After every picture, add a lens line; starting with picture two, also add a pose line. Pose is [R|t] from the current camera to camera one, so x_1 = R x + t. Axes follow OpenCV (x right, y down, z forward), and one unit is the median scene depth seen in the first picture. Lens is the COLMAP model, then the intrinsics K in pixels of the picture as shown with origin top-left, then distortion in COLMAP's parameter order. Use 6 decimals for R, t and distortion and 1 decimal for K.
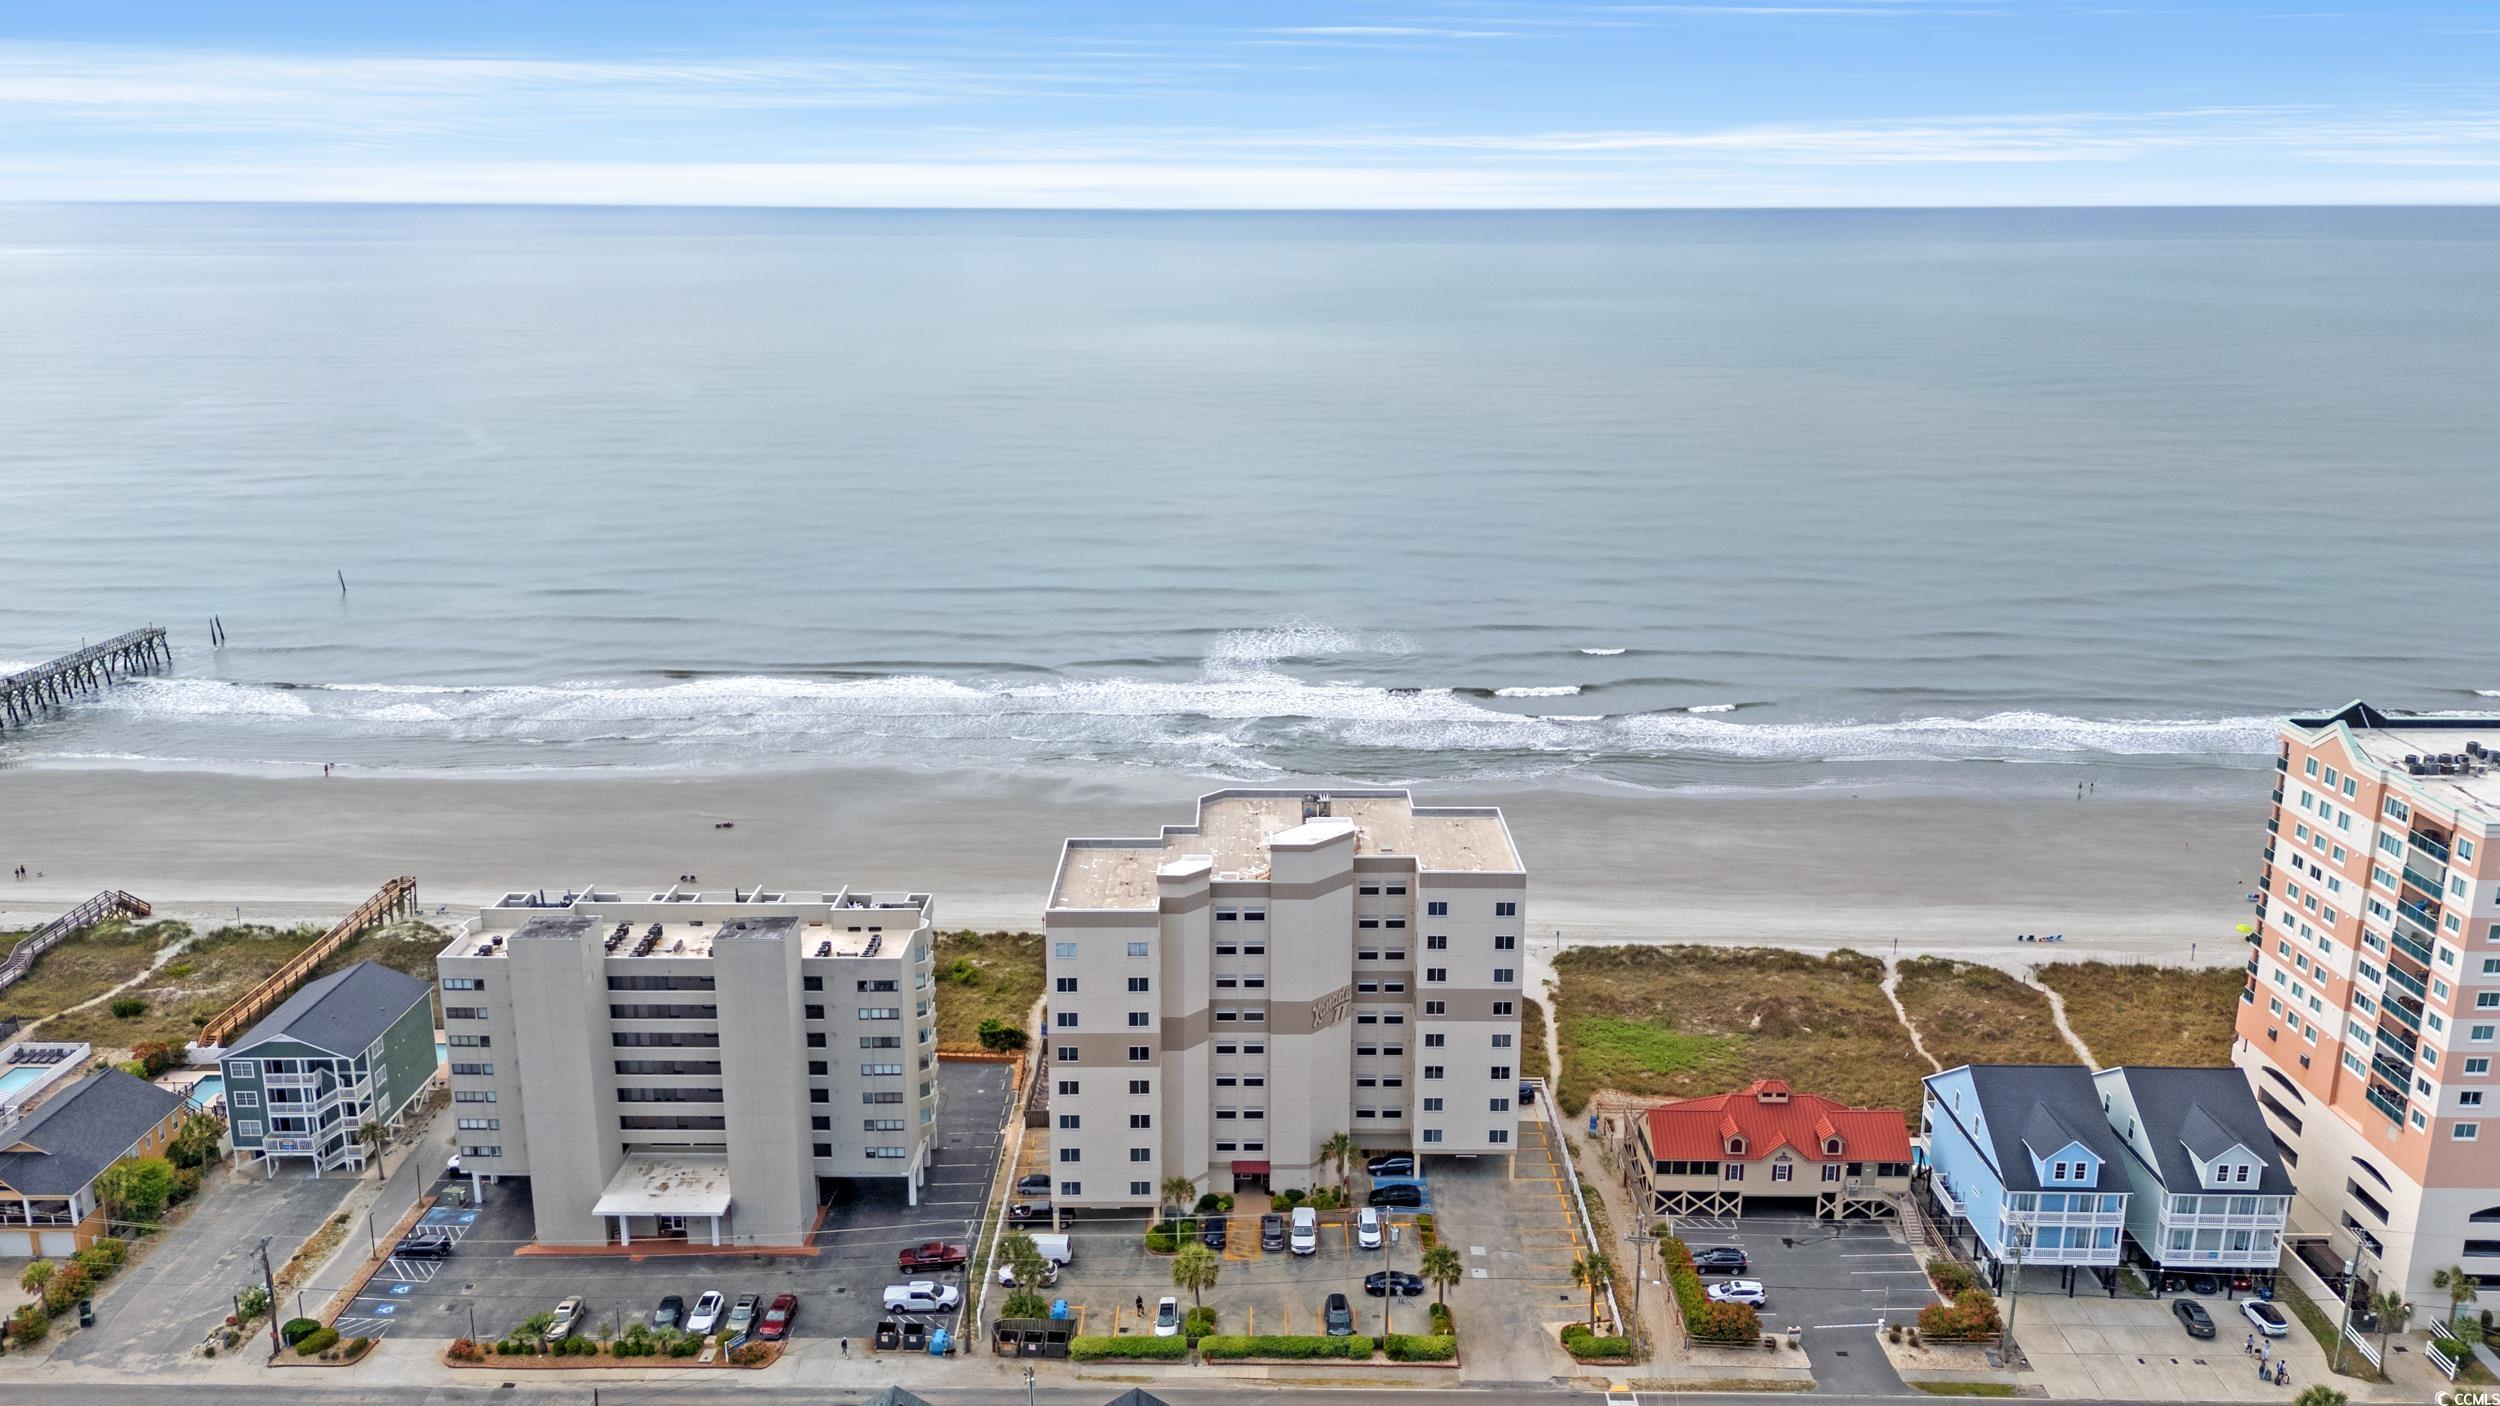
lens RADIAL K [[1940.1, 0, 1250.0], [0, 1940.1, 703.0], [0, 0, 1]] dist [0.096054, -0.089891]
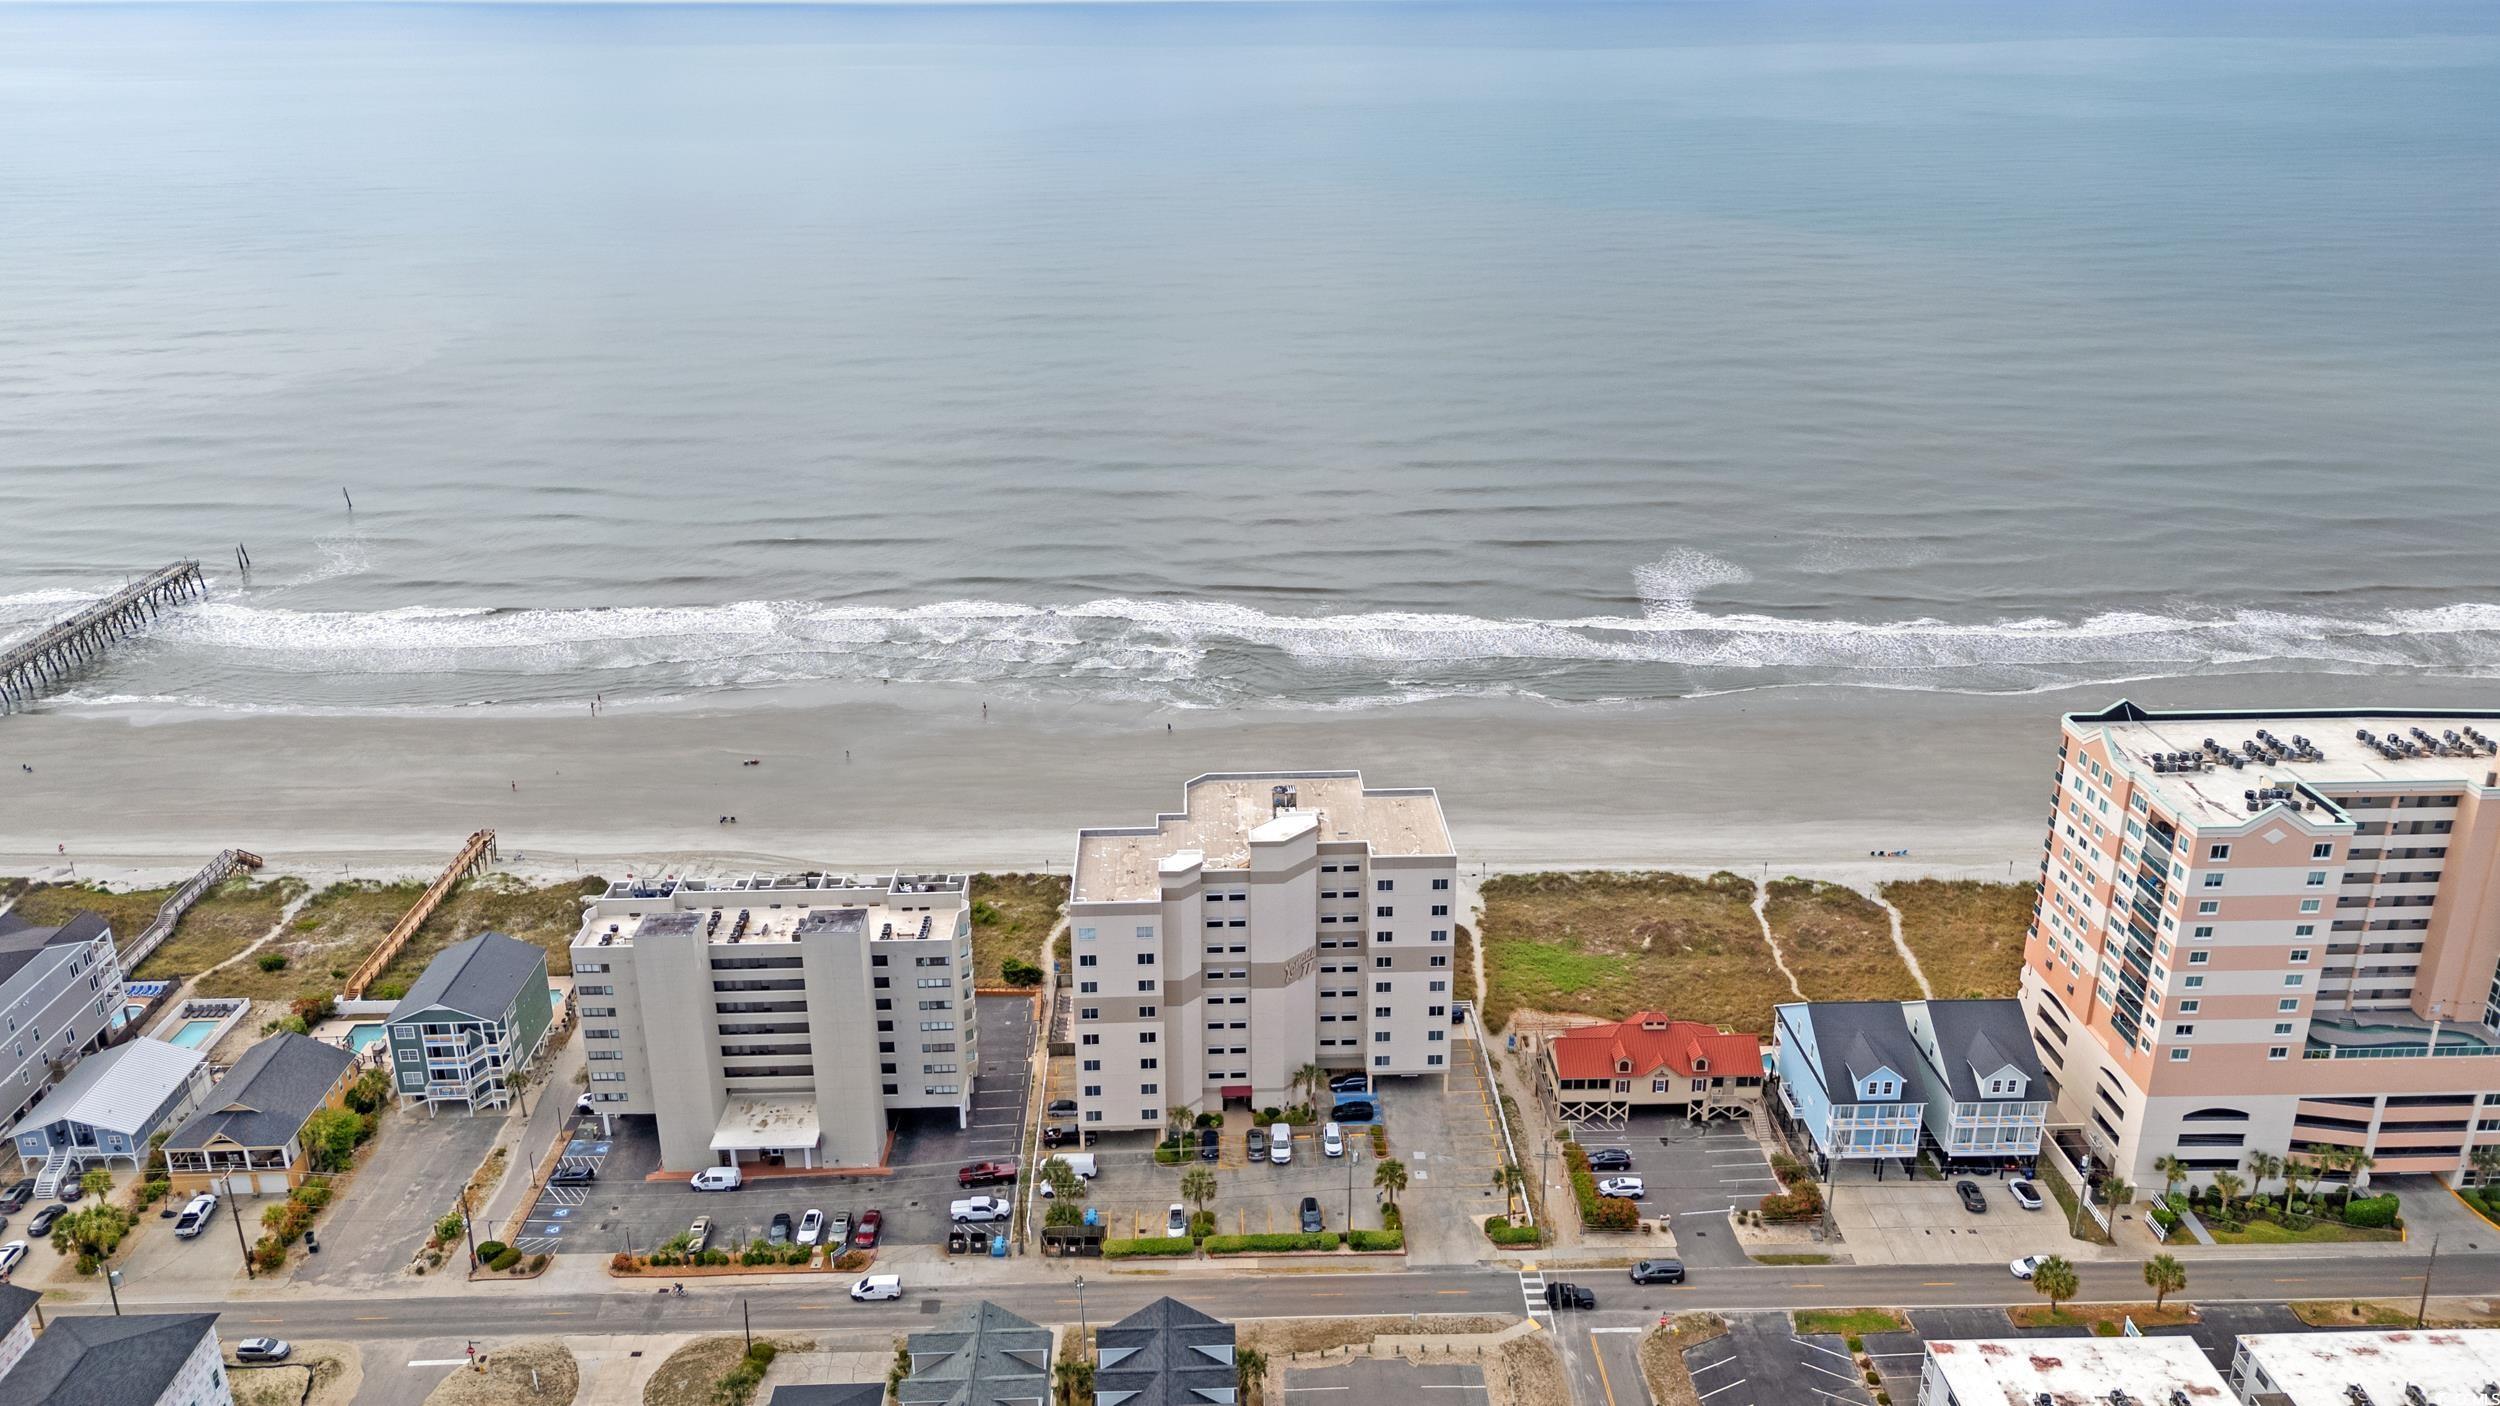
lens RADIAL K [[1940.1, 0, 1250.0], [0, 1940.1, 703.0], [0, 0, 1]] dist [0.096054, -0.089891]
pose [[0.999258, -0.020798, 0.032417, -0.026594], [0.017117, 0.993790, 0.109950, -0.146215], [-0.034502, -0.109314, 0.993408, -0.206662]]
